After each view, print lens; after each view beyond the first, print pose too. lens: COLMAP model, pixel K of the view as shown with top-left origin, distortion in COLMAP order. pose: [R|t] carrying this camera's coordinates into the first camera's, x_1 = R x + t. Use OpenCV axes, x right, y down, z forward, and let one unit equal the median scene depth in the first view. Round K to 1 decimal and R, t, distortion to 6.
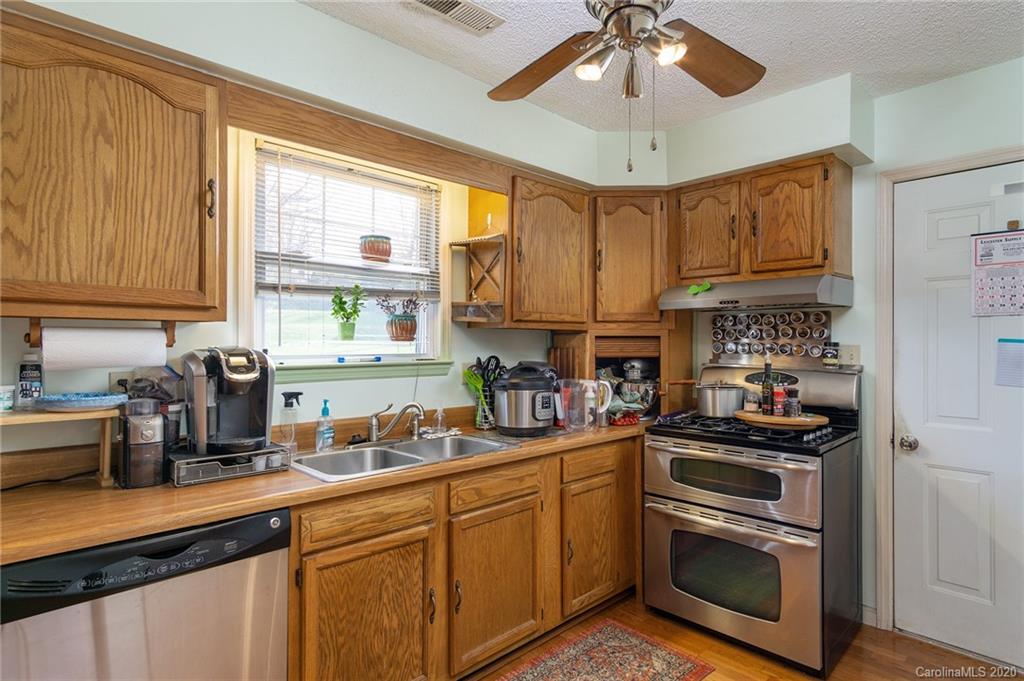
lens RADIAL K [[537.0, 0, 515.3], [0, 537.0, 340.8], [0, 0, 1]] dist [0.003182, 0.001654]
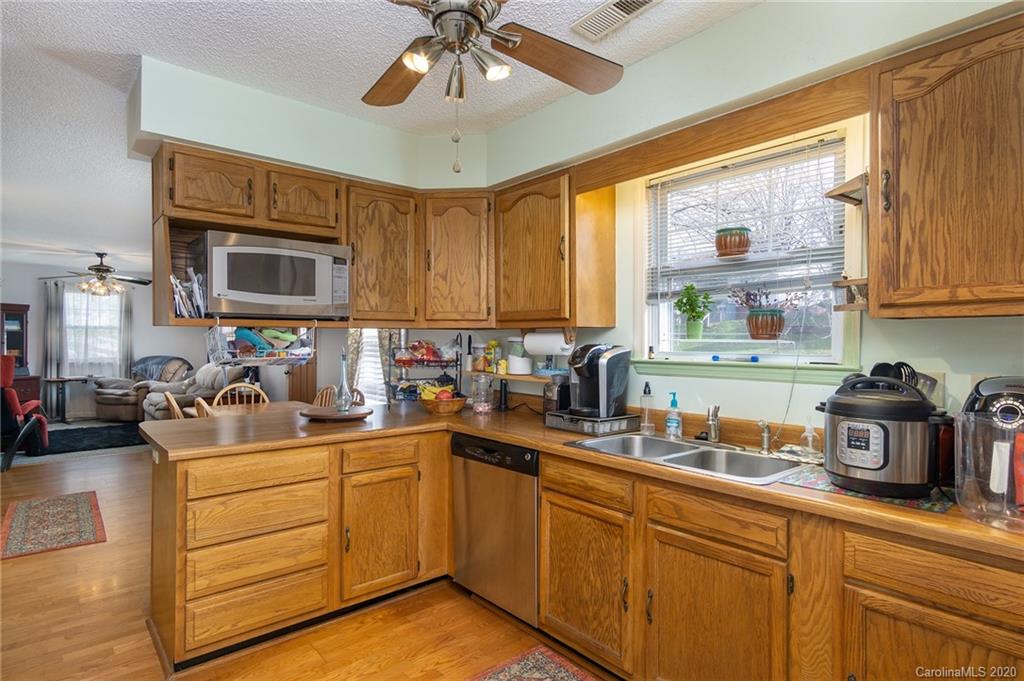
lens RADIAL K [[519.1, 0, 514.1], [0, 519.1, 343.3], [0, 0, 1]] dist [0.001721, 0.000749]
pose [[-0.029350, 0.001014, -0.999569, 0.776022], [-0.001012, 0.999999, 0.001044, 0.007709], [0.999569, 0.001042, -0.029349, 0.744635]]
